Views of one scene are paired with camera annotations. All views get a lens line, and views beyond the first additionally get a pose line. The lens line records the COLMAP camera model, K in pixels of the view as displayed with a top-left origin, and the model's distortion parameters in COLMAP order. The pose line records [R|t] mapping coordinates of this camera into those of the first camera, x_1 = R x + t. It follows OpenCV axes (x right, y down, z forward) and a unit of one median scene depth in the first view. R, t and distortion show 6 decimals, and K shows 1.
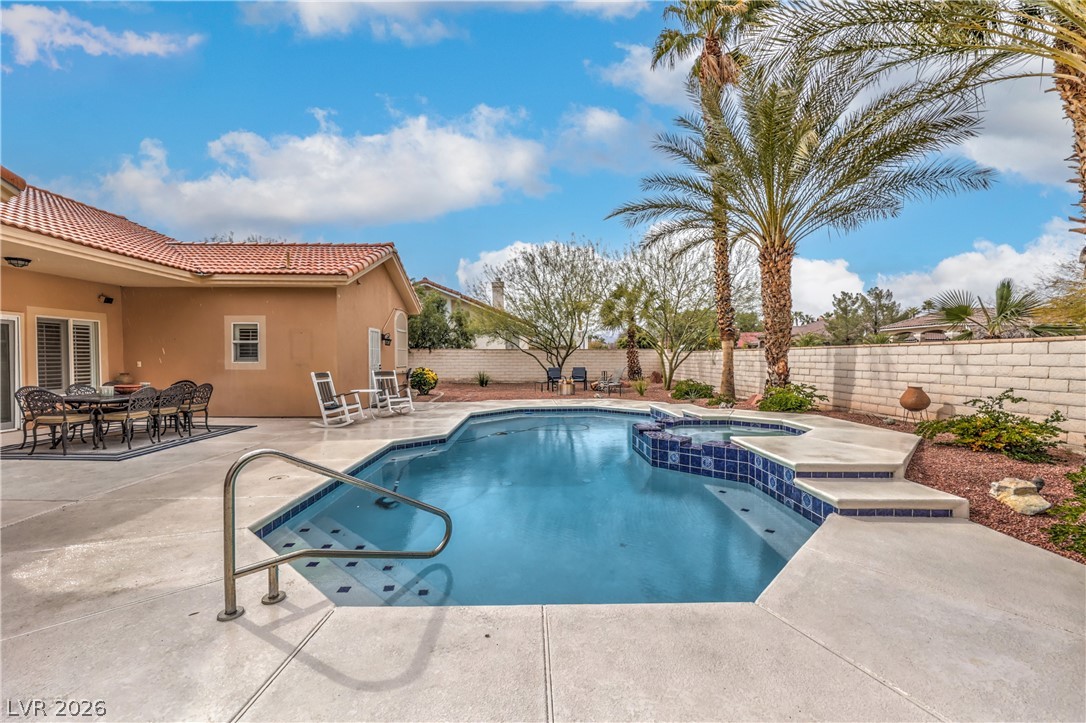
lens RADIAL K [[440.8, 0, 536.6], [0, 440.8, 368.3], [0, 0, 1]] dist [-0.002471, 0.000948]
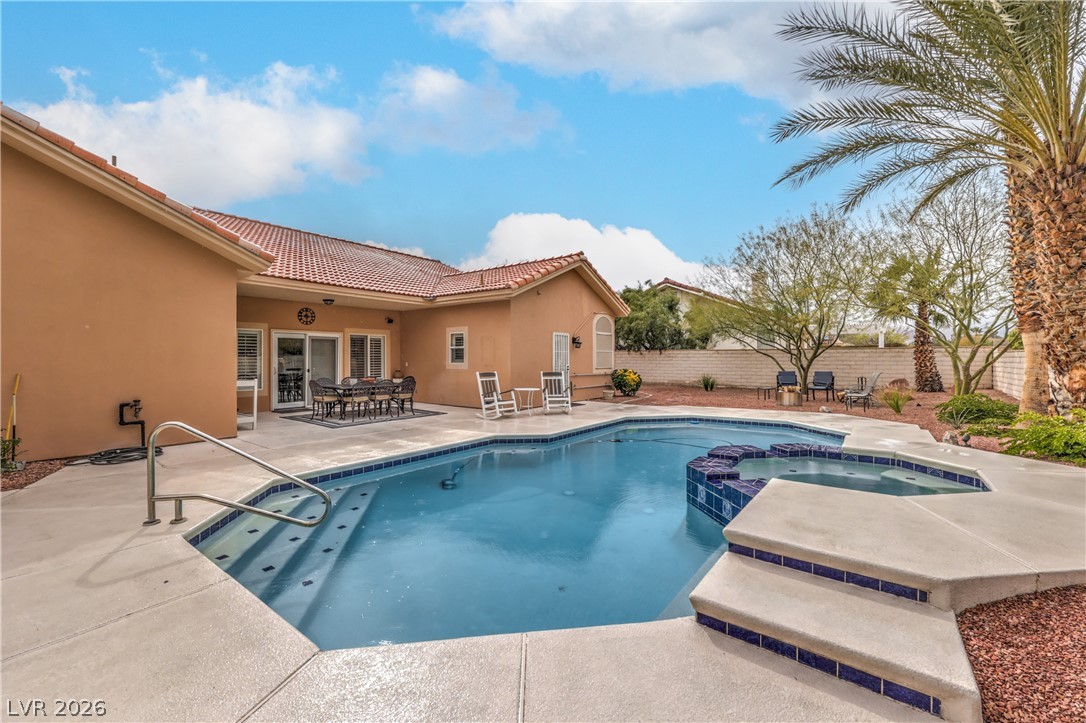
lens RADIAL K [[440.8, 0, 538.6], [0, 440.8, 354.2], [0, 0, 1]] dist [-0.002471, 0.000948]
pose [[0.789326, -0.006721, -0.613938, 0.322998], [-0.013257, 0.999520, -0.027987, -0.007499], [0.613832, 0.030230, 0.788858, 0.133056]]
